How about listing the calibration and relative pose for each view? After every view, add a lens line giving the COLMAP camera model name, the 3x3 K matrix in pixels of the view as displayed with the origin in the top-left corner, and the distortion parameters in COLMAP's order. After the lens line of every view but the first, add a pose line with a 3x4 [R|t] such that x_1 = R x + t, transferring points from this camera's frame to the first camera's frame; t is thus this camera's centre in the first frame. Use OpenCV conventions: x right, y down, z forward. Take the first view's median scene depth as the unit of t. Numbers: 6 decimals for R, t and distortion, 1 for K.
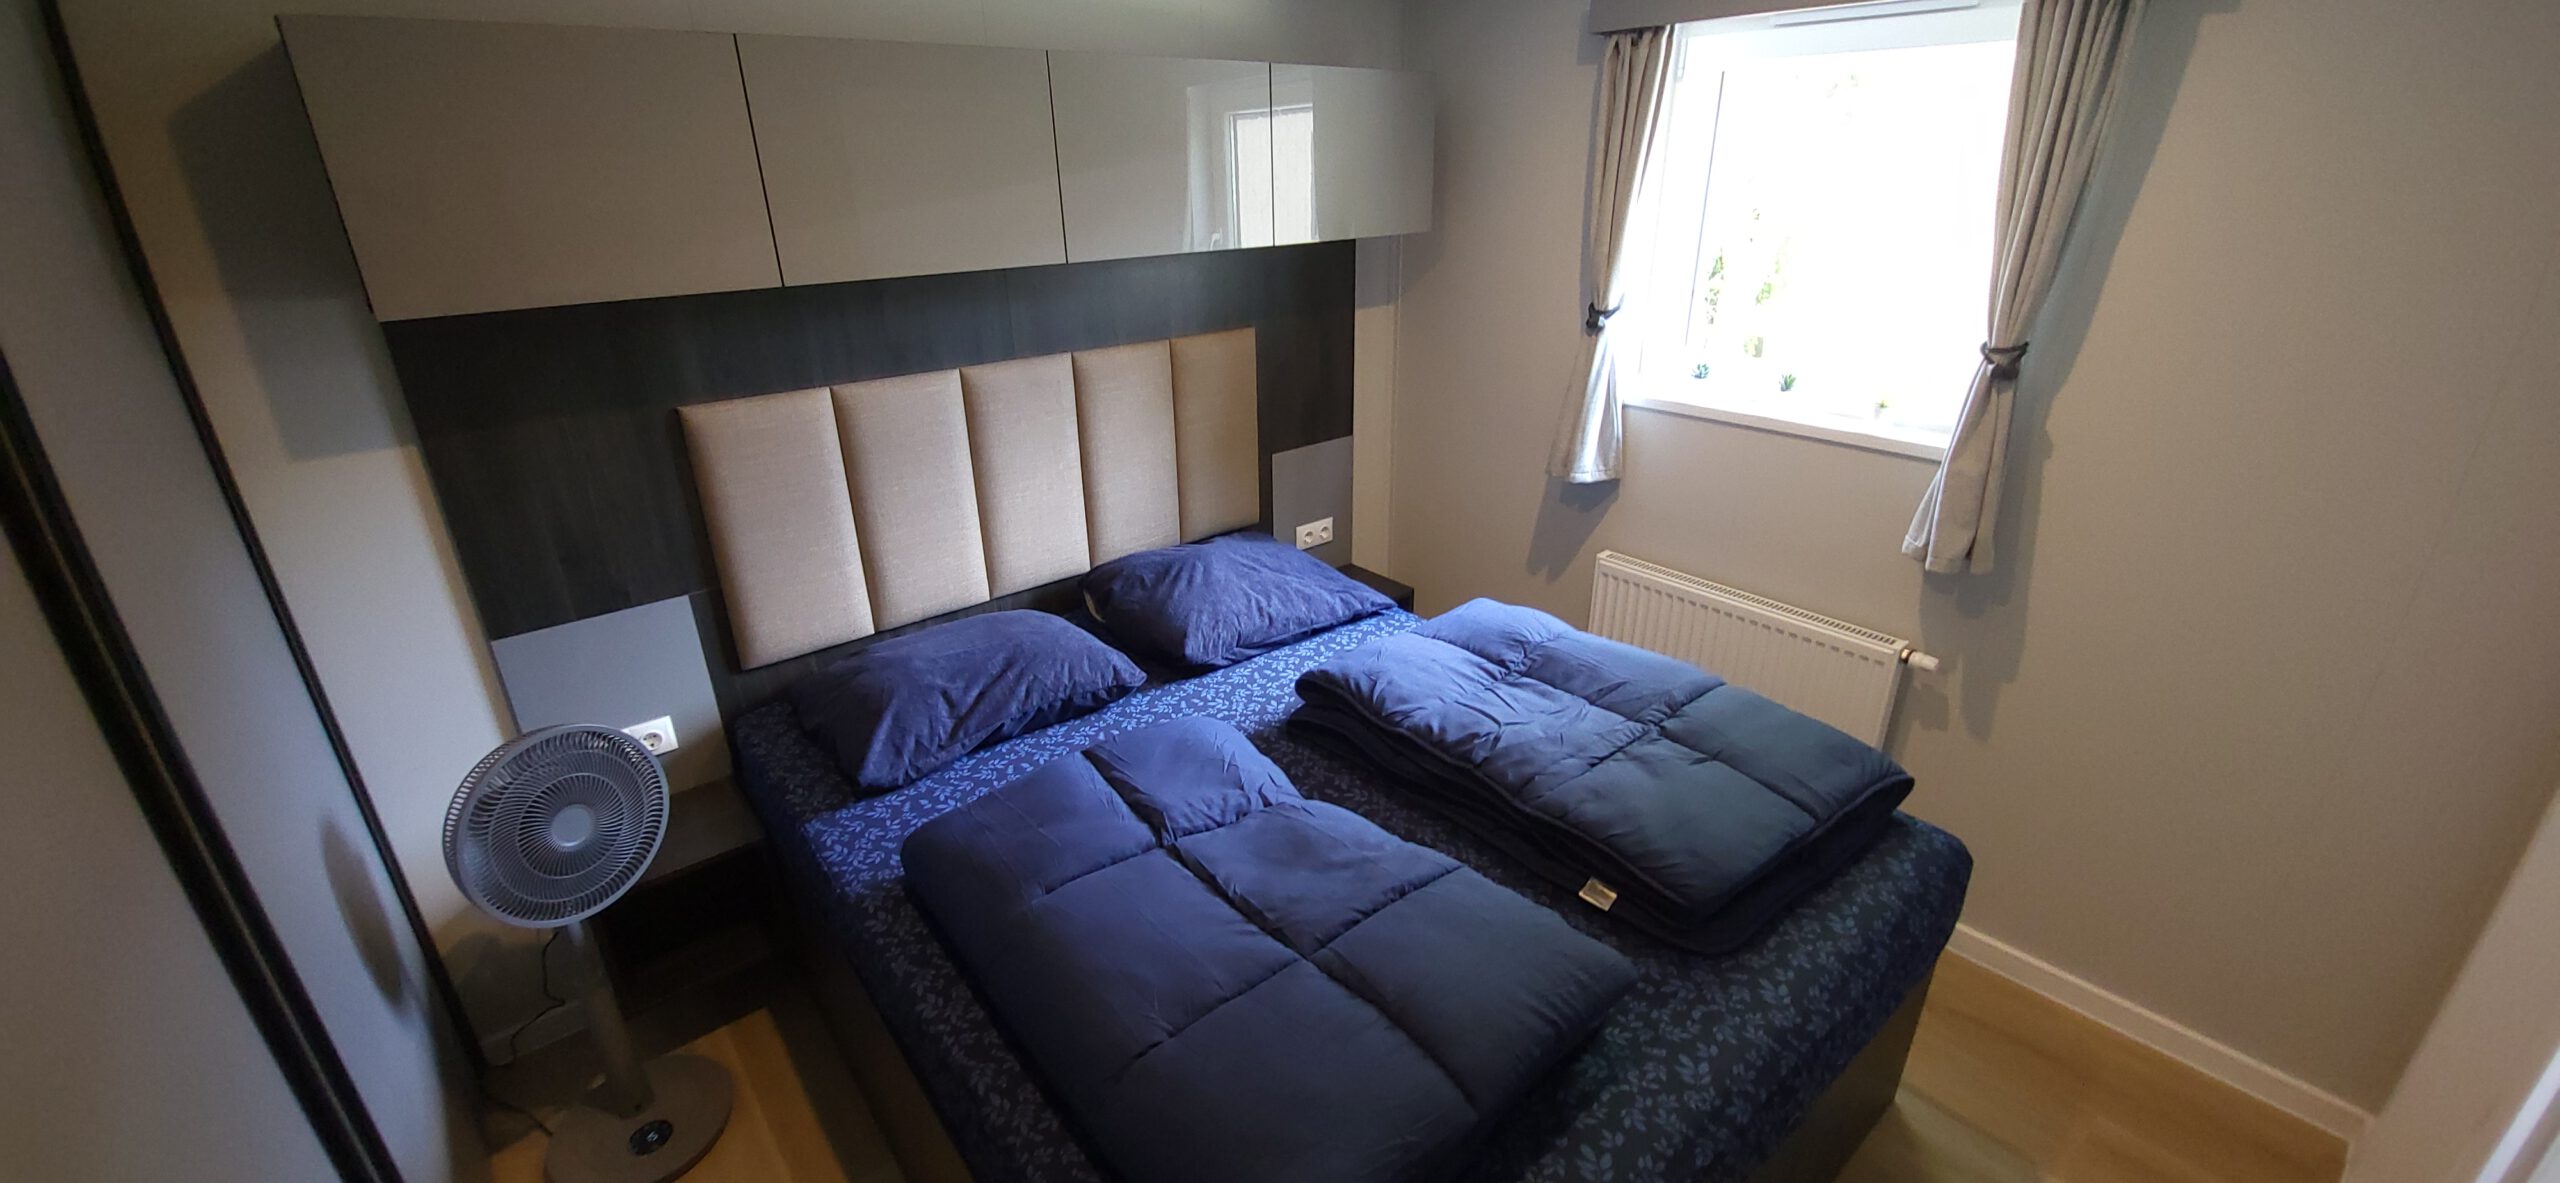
lens RADIAL K [[1007.4, 0, 1280.0], [0, 1007.4, 591.5], [0, 0, 1]] dist [-0.002726, -0.008901]
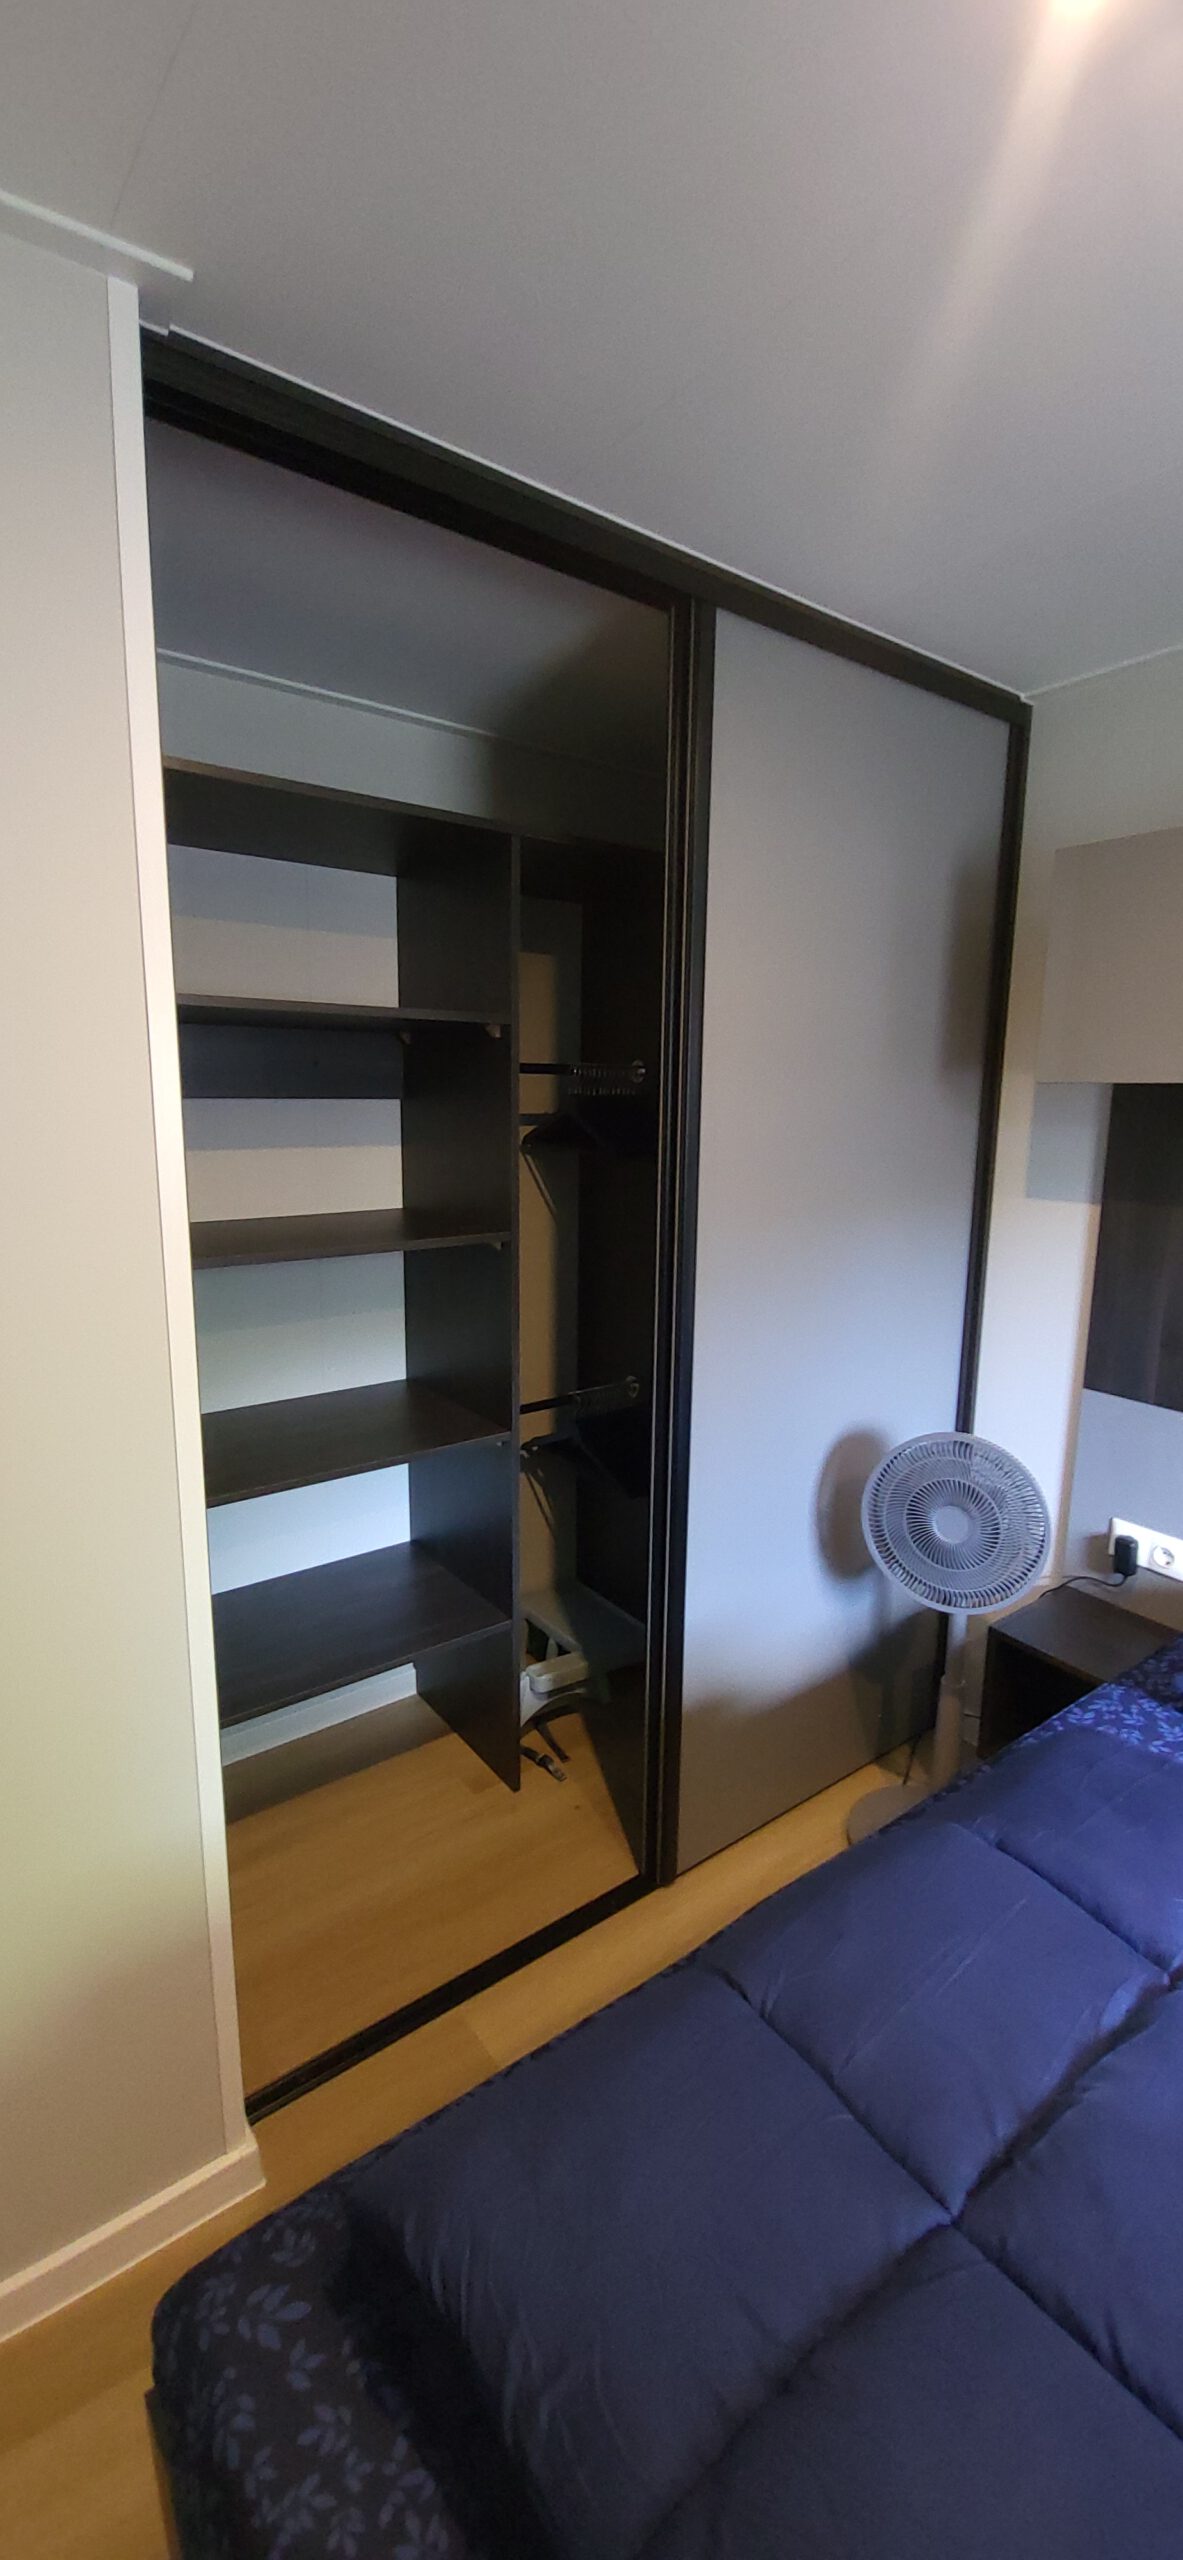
lens RADIAL K [[1007.4, 0, 589.4], [0, 1007.4, 1273.2], [0, 0, 1]] dist [-0.002726, -0.008901]
pose [[-0.067279, 0.182132, -0.980970, 0.269051], [-0.401717, 0.895038, 0.193729, -0.052091], [0.913289, 0.407106, 0.012948, 0.386366]]
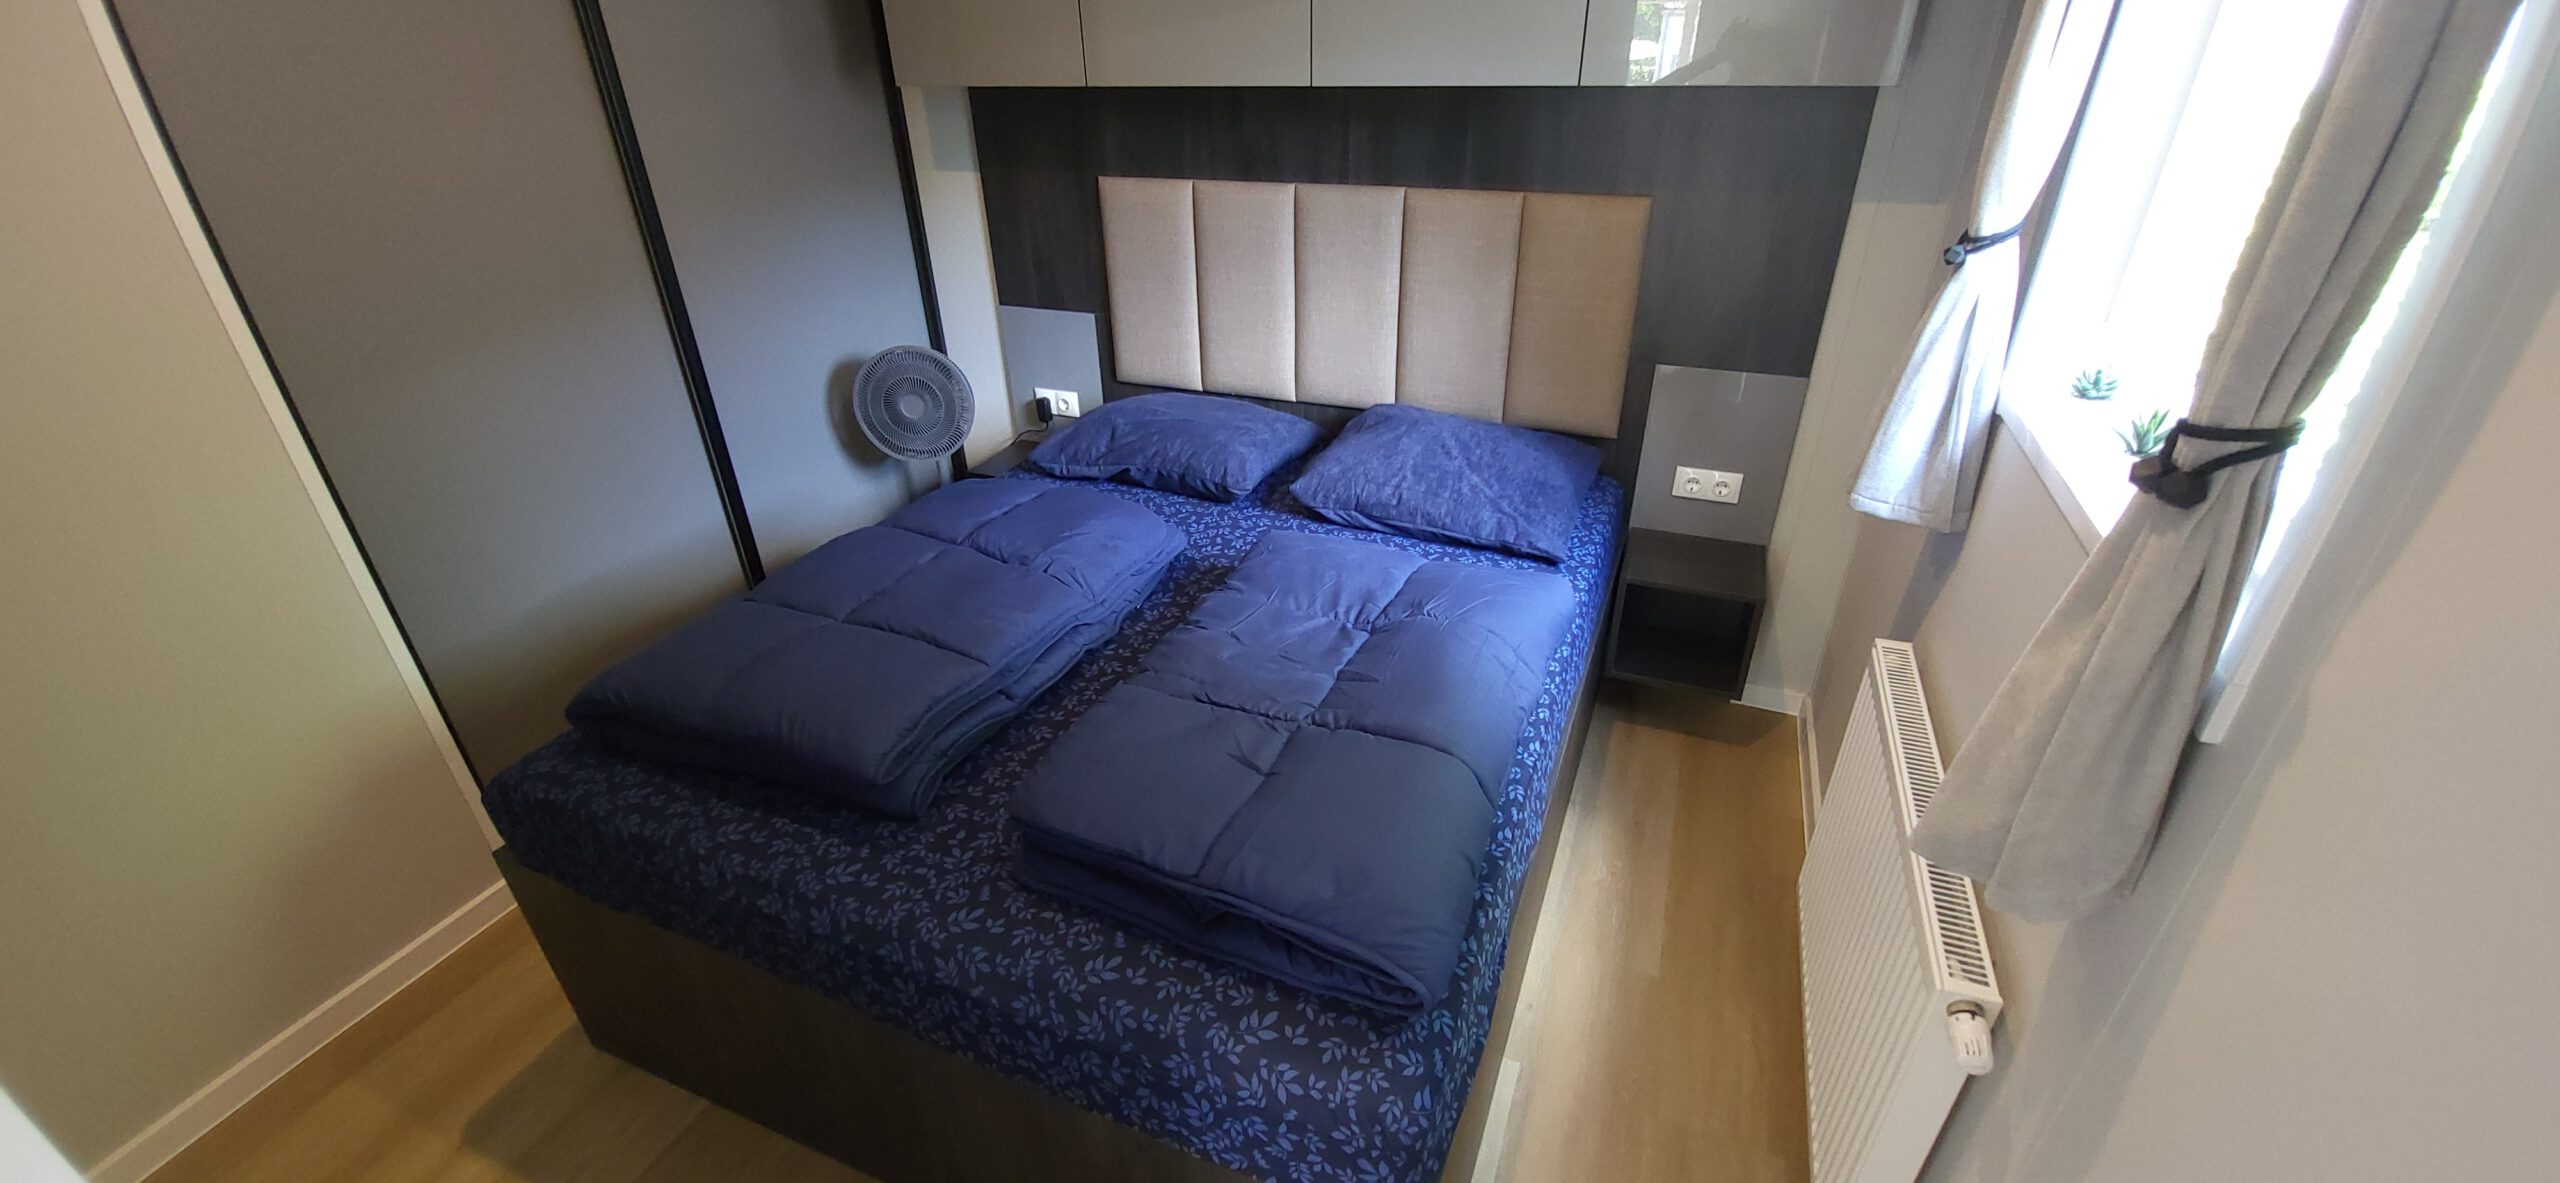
lens RADIAL K [[1007.4, 0, 1280.0], [0, 1007.4, 591.5], [0, 0, 1]] dist [-0.002726, -0.008901]
pose [[0.468668, 0.435662, -0.768472, 0.782828], [-0.339686, 0.891920, 0.298483, -0.157033], [0.815453, 0.121150, 0.566003, 0.439445]]
